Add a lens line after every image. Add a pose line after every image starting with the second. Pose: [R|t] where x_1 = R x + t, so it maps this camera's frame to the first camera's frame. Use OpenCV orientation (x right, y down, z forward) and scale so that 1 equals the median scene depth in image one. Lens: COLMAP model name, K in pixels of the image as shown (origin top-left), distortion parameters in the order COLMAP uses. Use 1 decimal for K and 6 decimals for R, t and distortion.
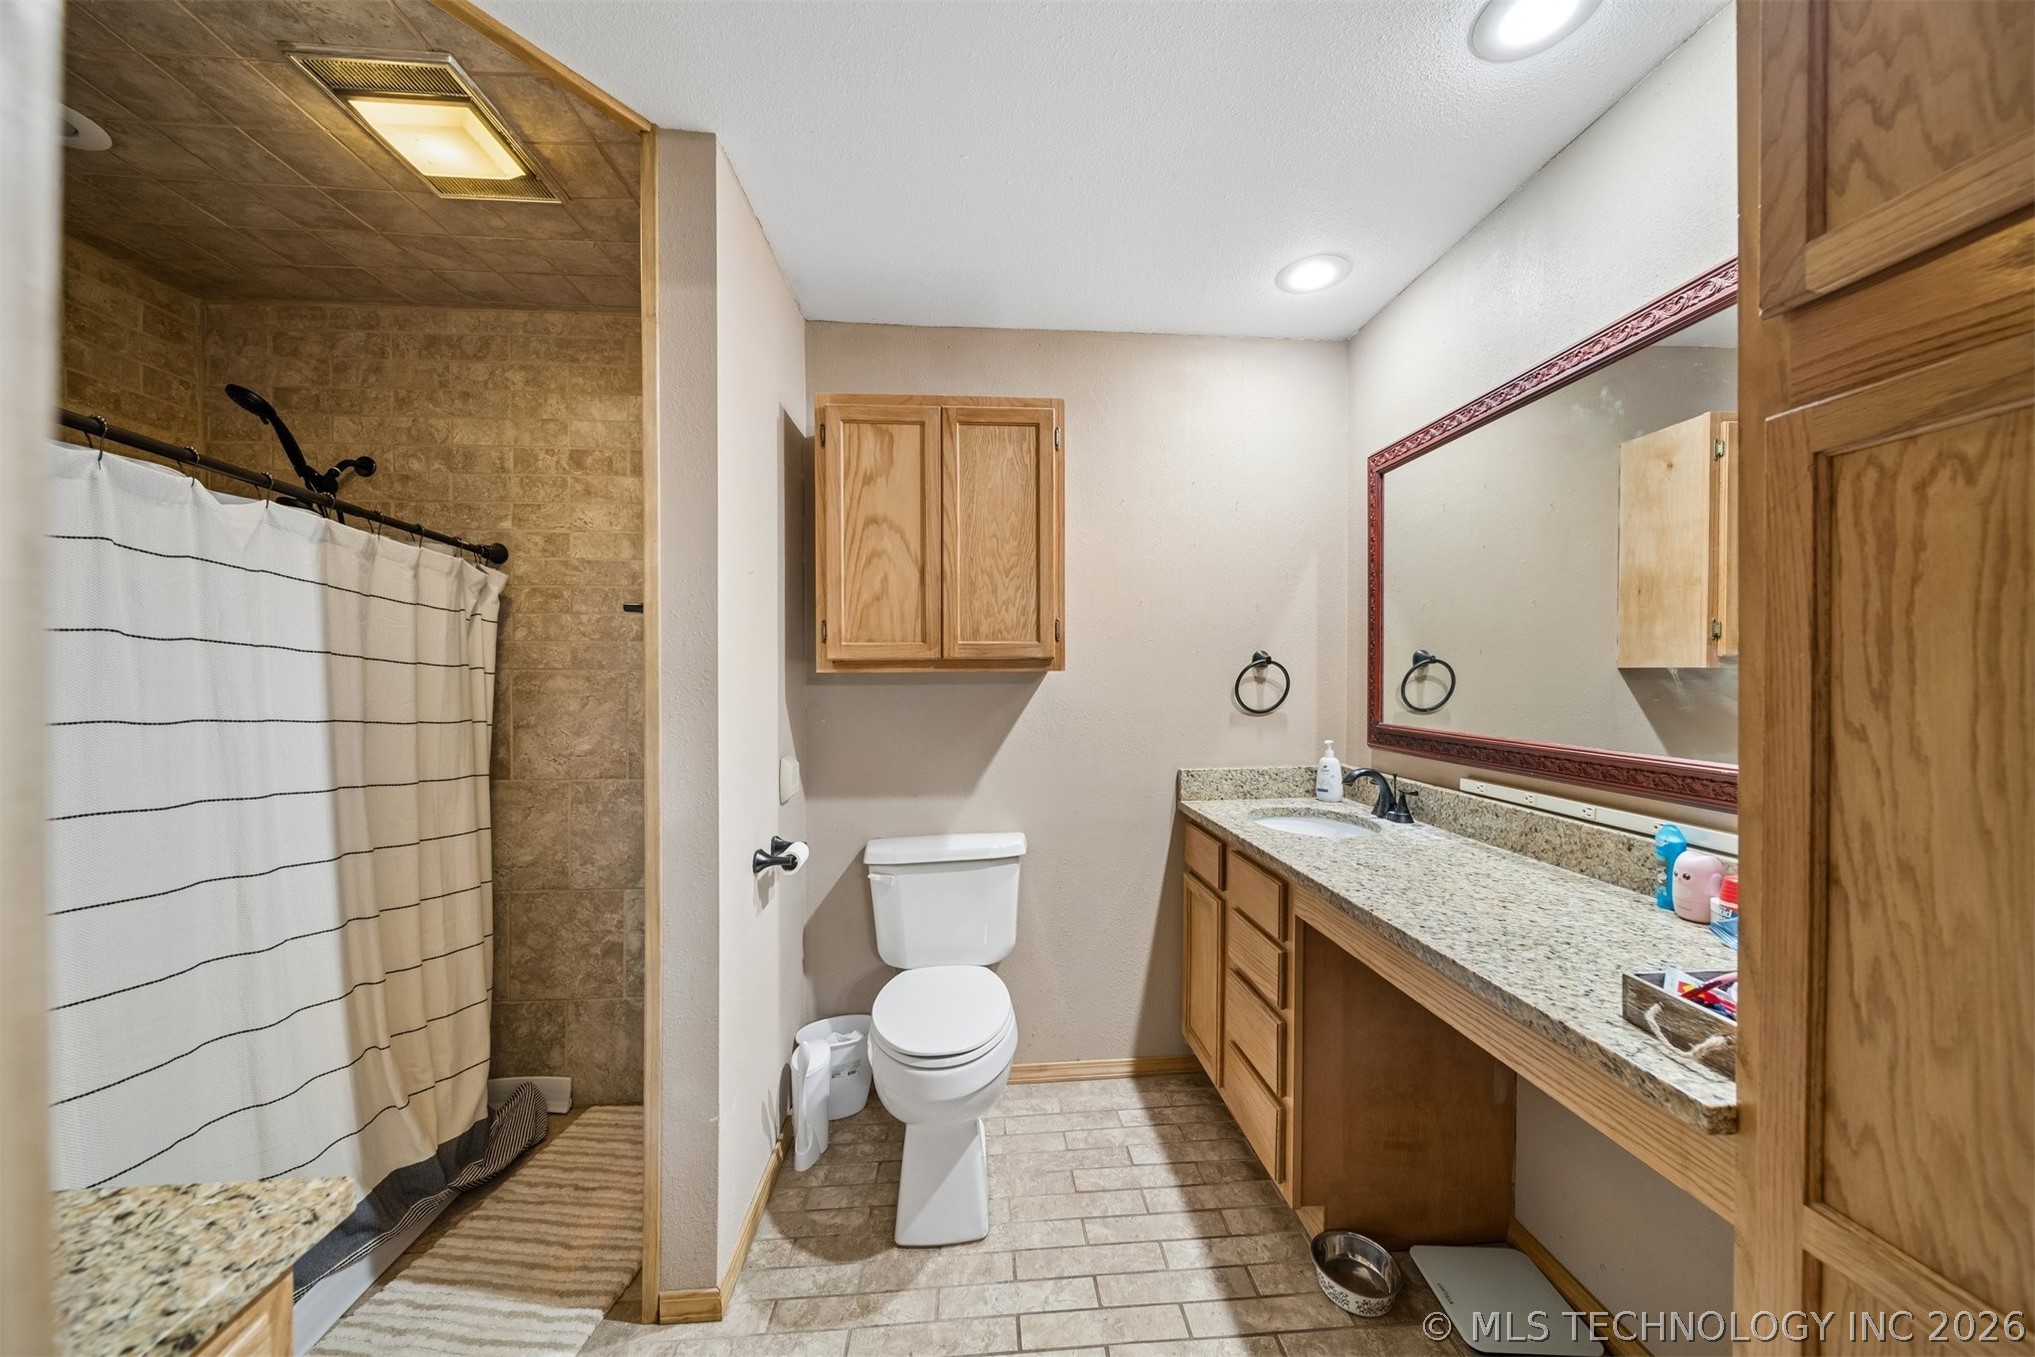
lens RADIAL K [[726.2, 0, 1017.5], [0, 726.2, 678.5], [0, 0, 1]] dist [0.013833, -0.003025]
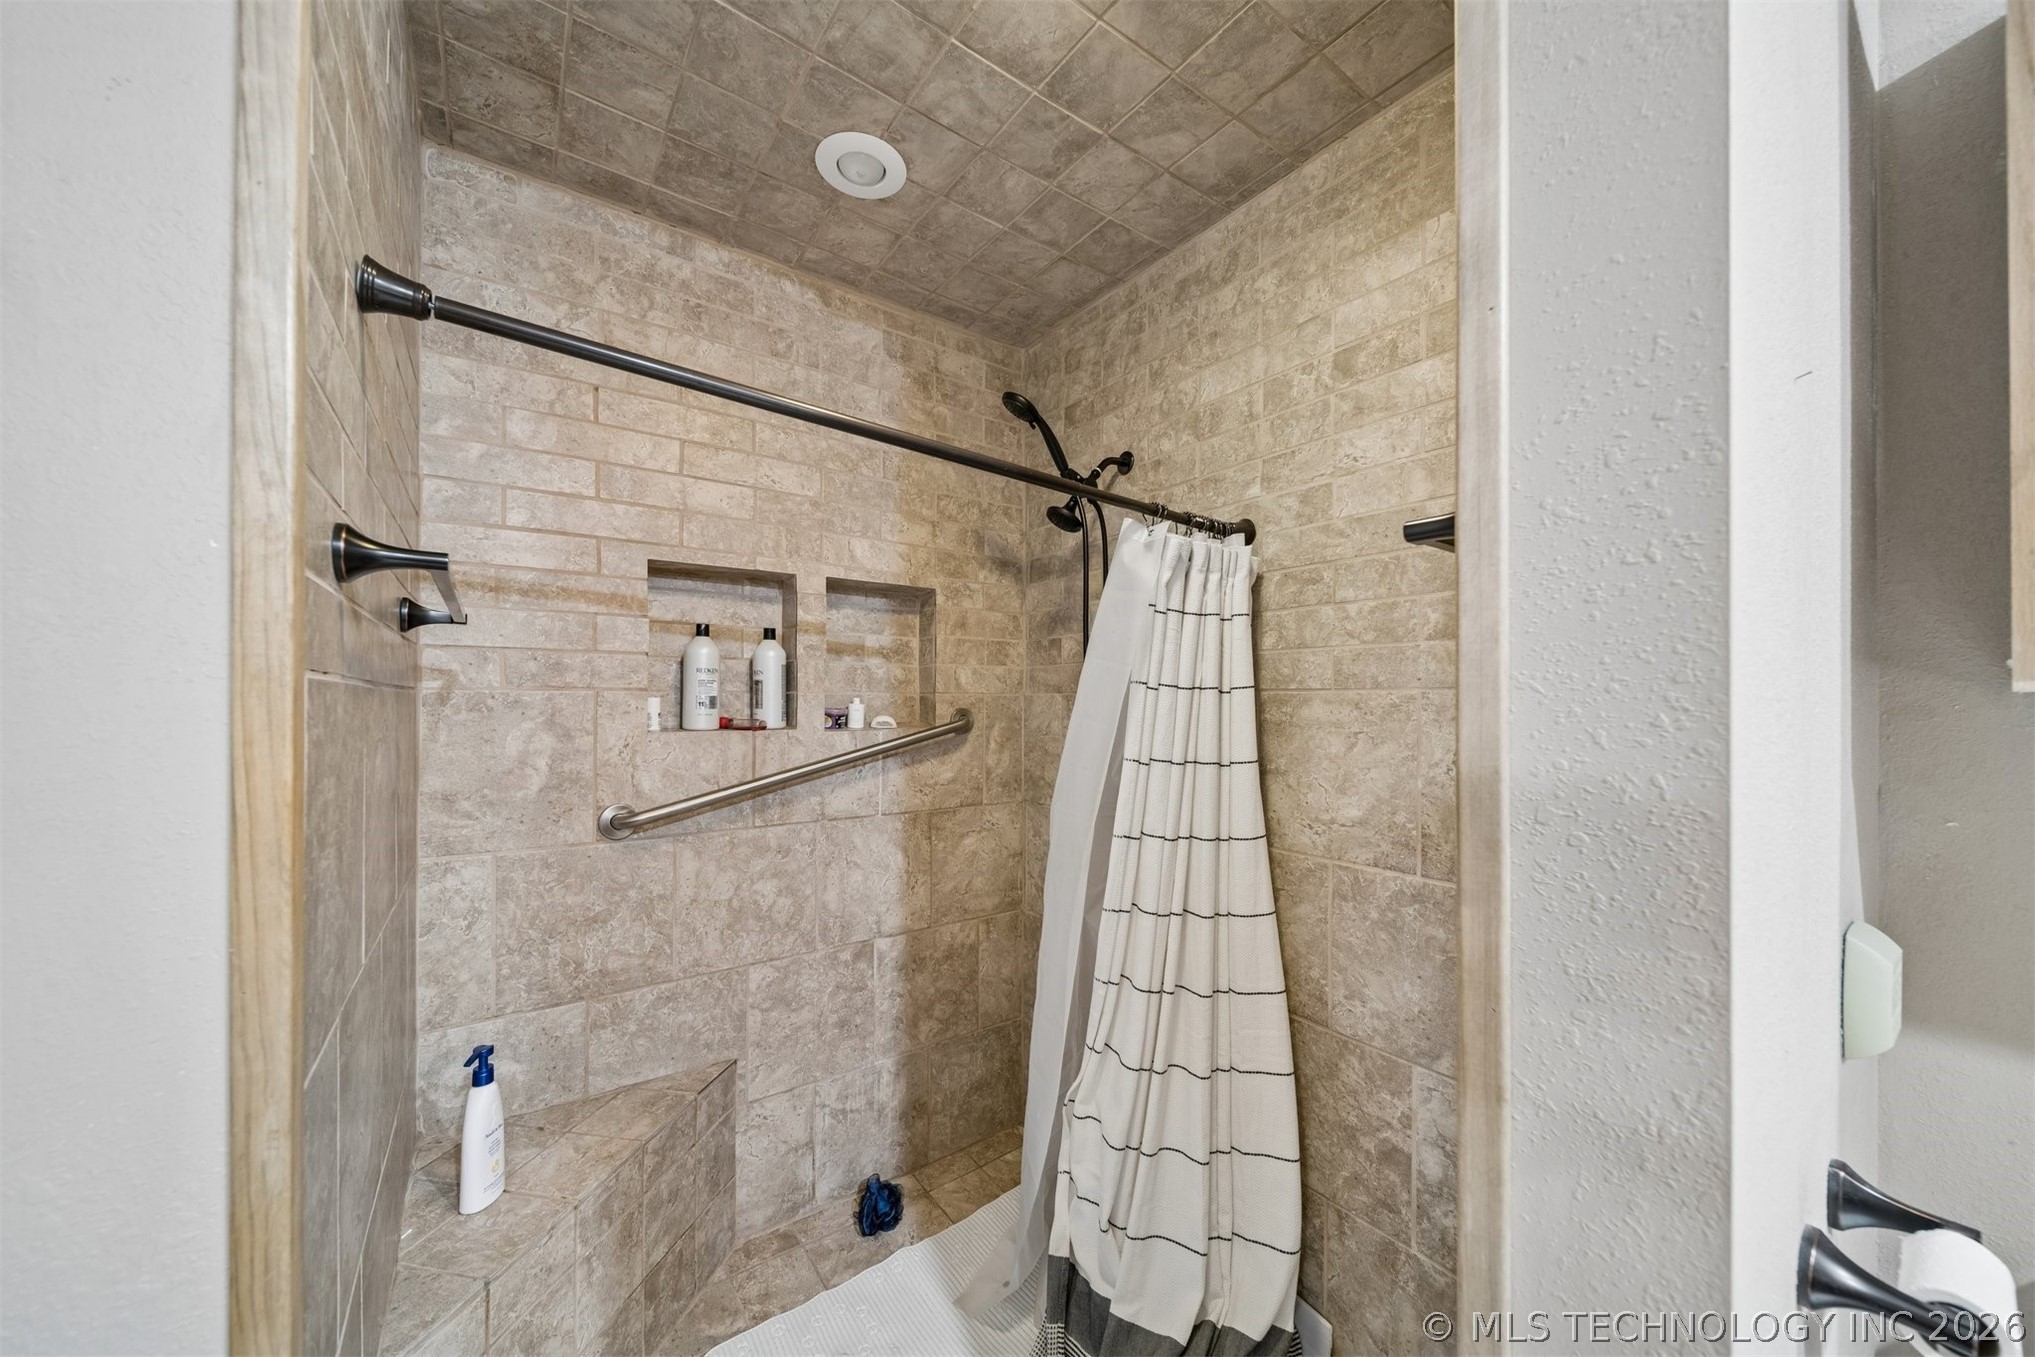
lens RADIAL K [[725.7, 0, 1018.6], [0, 725.7, 702.9], [0, 0, 1]] dist [0.001607, -0.000031]
pose [[0.540367, 0.005927, -0.841409, -0.219115], [-0.001618, 0.999981, 0.006005, -0.004618], [0.841428, -0.001884, 0.540366, 0.415025]]
